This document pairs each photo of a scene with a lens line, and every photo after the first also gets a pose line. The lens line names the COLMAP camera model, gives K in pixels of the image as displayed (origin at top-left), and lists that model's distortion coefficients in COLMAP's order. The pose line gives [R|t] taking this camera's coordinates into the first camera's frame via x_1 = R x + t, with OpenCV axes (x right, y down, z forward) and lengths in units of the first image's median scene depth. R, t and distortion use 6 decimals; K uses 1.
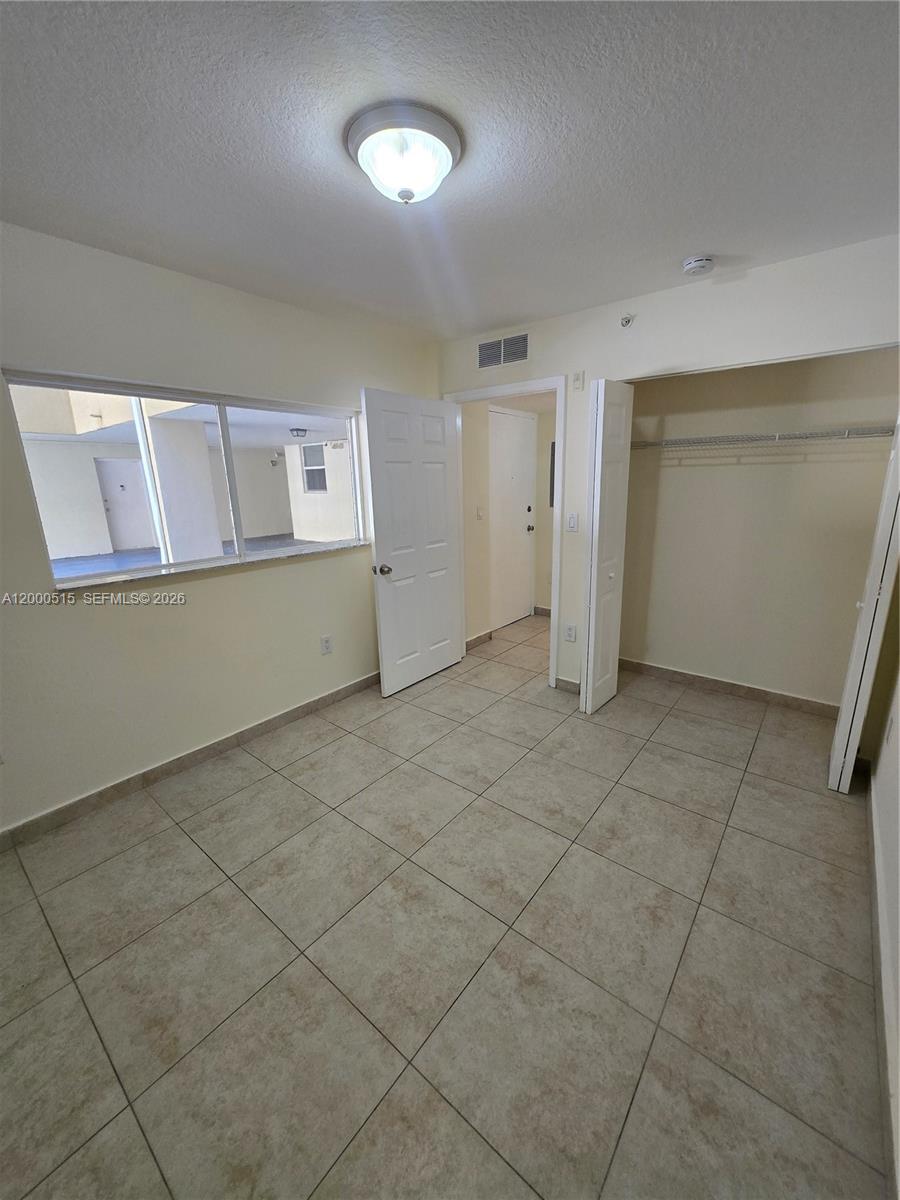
lens RADIAL K [[471.3, 0, 457.8], [0, 471.3, 598.1], [0, 0, 1]] dist [0.000476, -0.000279]
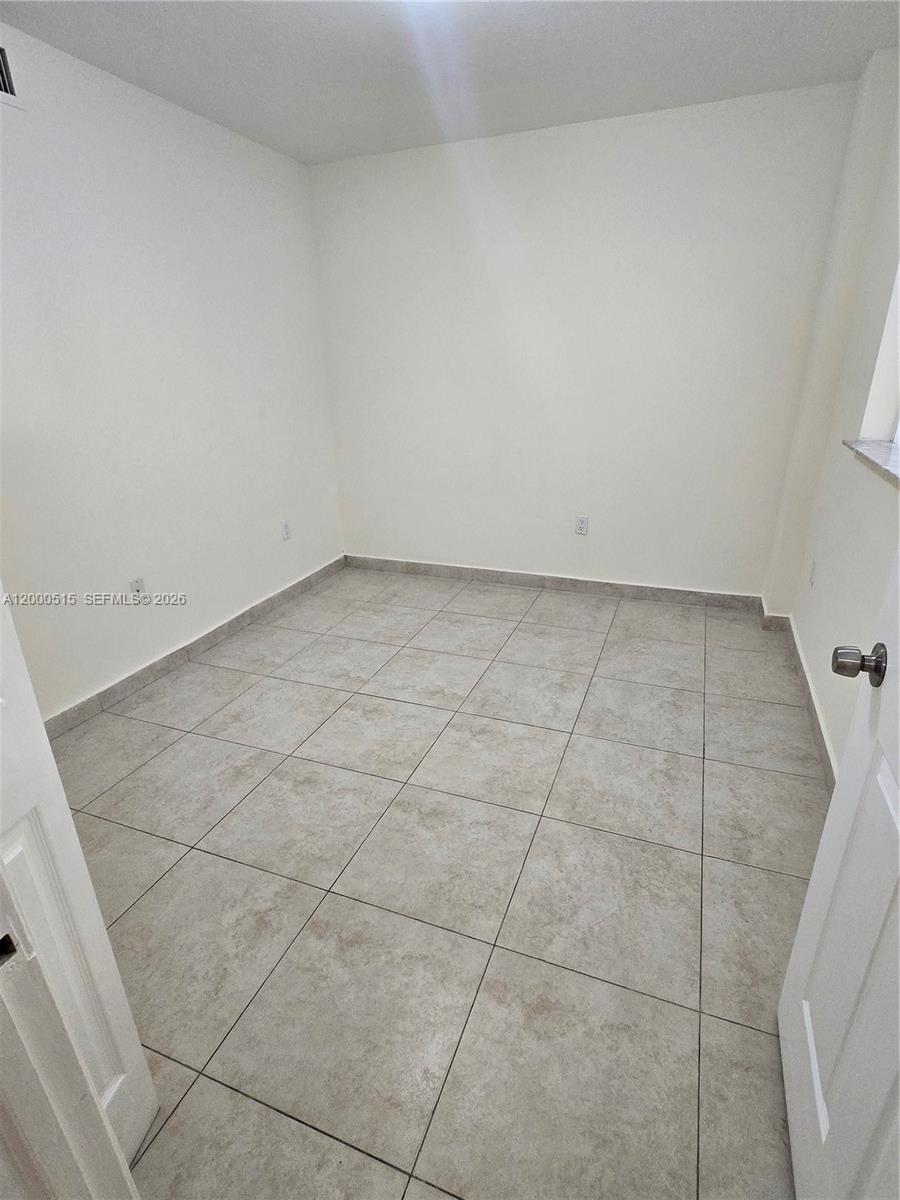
lens RADIAL K [[597.9, 0, 455.8], [0, 597.9, 599.4], [0, 0, 1]] dist [0.000160, 0.000055]
pose [[-0.953732, 0.148857, -0.261221, 0.222754], [-0.034338, 0.809217, 0.586505, -0.459337], [0.298690, 0.568339, -0.766665, 2.041201]]
